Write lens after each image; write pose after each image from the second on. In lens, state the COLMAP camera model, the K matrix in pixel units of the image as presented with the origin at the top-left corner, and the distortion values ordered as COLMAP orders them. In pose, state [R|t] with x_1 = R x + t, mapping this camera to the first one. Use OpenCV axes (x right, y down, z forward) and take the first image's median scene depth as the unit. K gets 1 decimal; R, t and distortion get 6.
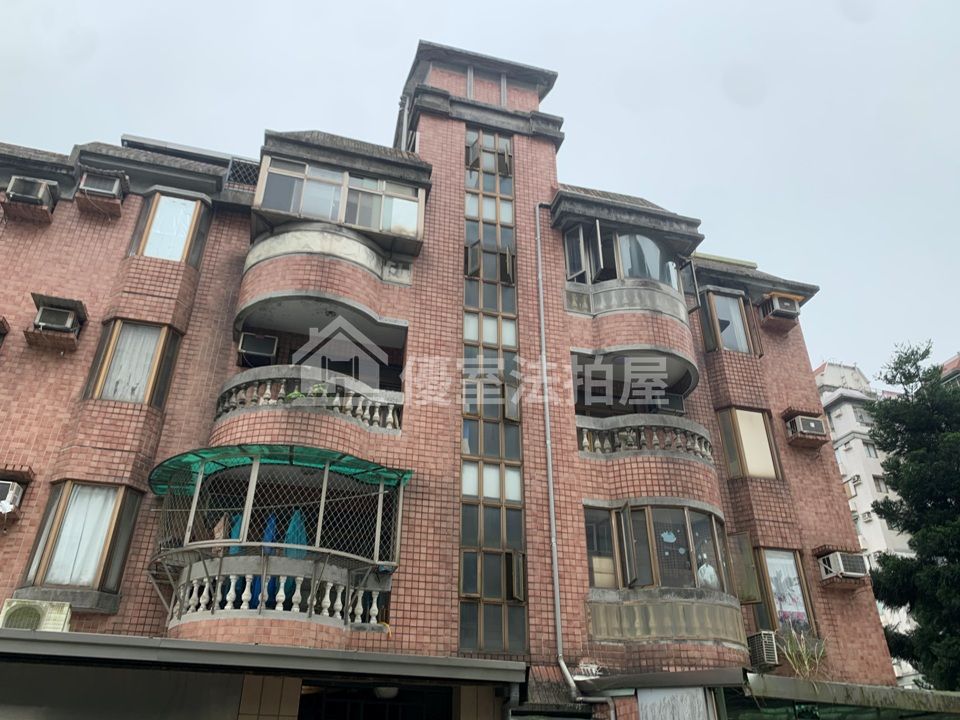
lens RADIAL K [[723.7, 0, 465.5], [0, 723.7, 355.2], [0, 0, 1]] dist [0.114688, -0.264207]
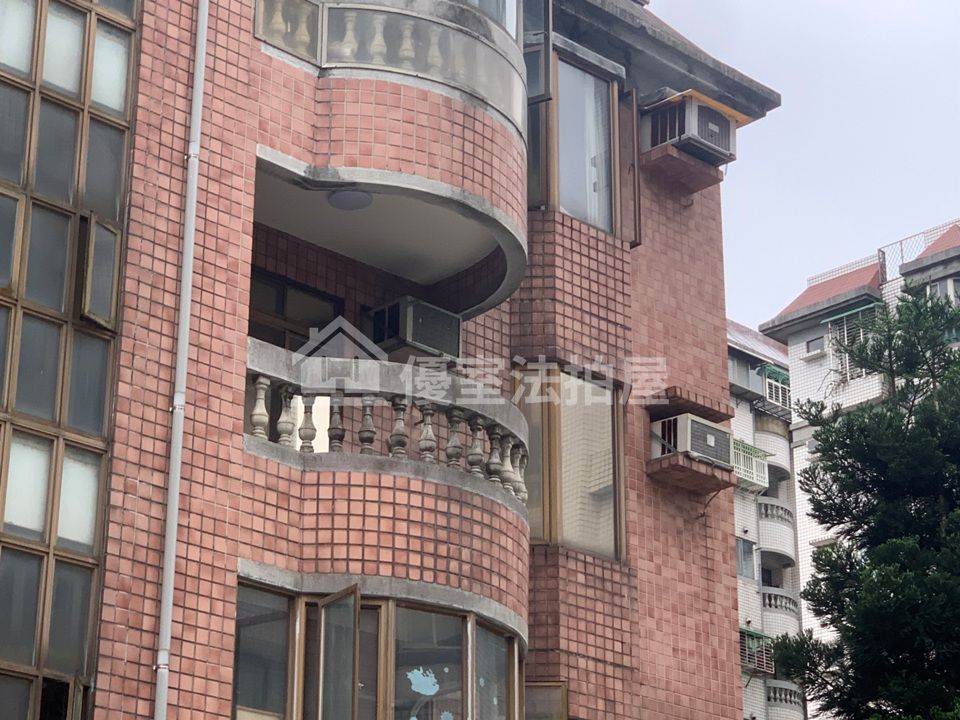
lens RADIAL K [[2301.2, 0, 480.0], [0, 2301.2, 360.0], [0, 0, 1]] dist [-0.081560, 0.856744]
pose [[0.875567, 0.177953, 0.449127, -0.280321], [-0.244818, 0.964908, 0.094955, -0.048304], [-0.416468, -0.193094, 0.888408, -0.100589]]
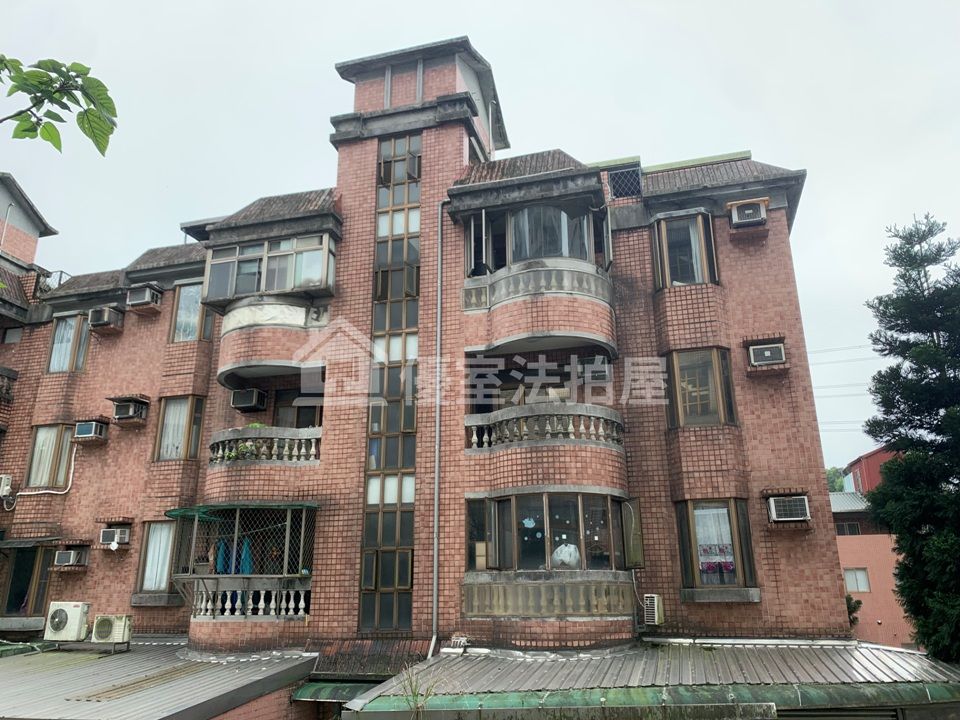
lens RADIAL K [[724.6, 0, 470.3], [0, 724.6, 359.9], [0, 0, 1]] dist [0.173222, -0.525308]
pose [[0.858222, -0.174292, -0.482782, 0.740844], [0.276395, 0.949493, 0.148554, -0.168692], [0.432506, -0.260930, 0.863049, 0.059224]]
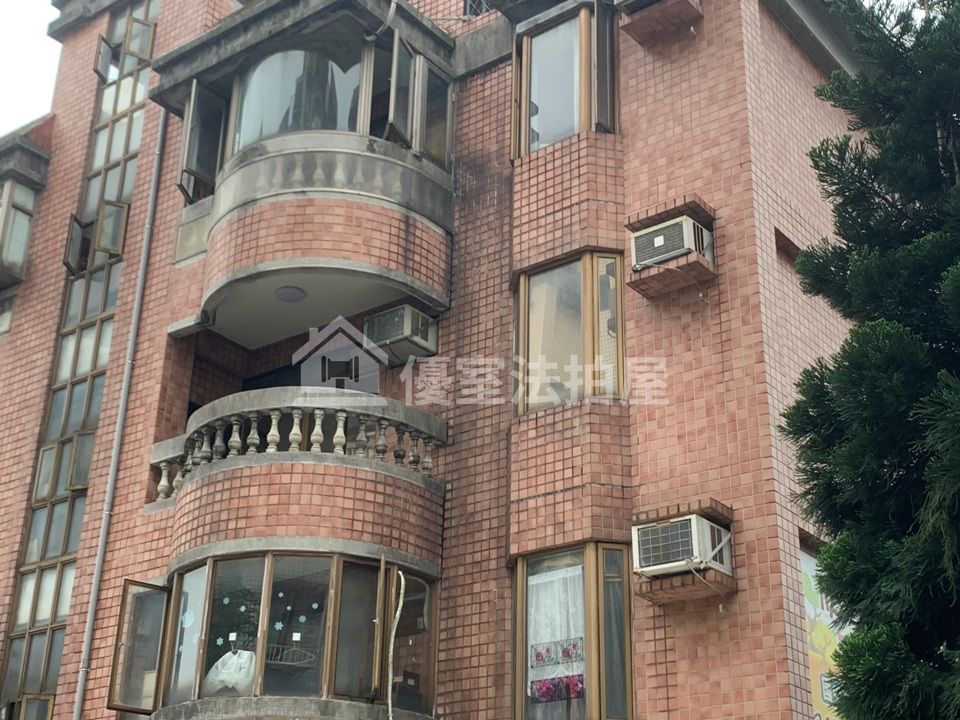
lens RADIAL K [[1394.2, 0, 474.8], [0, 1394.2, 346.8], [0, 0, 1]] dist [0.213165, -0.693746]
pose [[0.604318, -0.339087, -0.720985, 1.234579], [0.397472, 0.912575, -0.096040, 0.236237], [0.690519, -0.228533, 0.686263, 0.409328]]
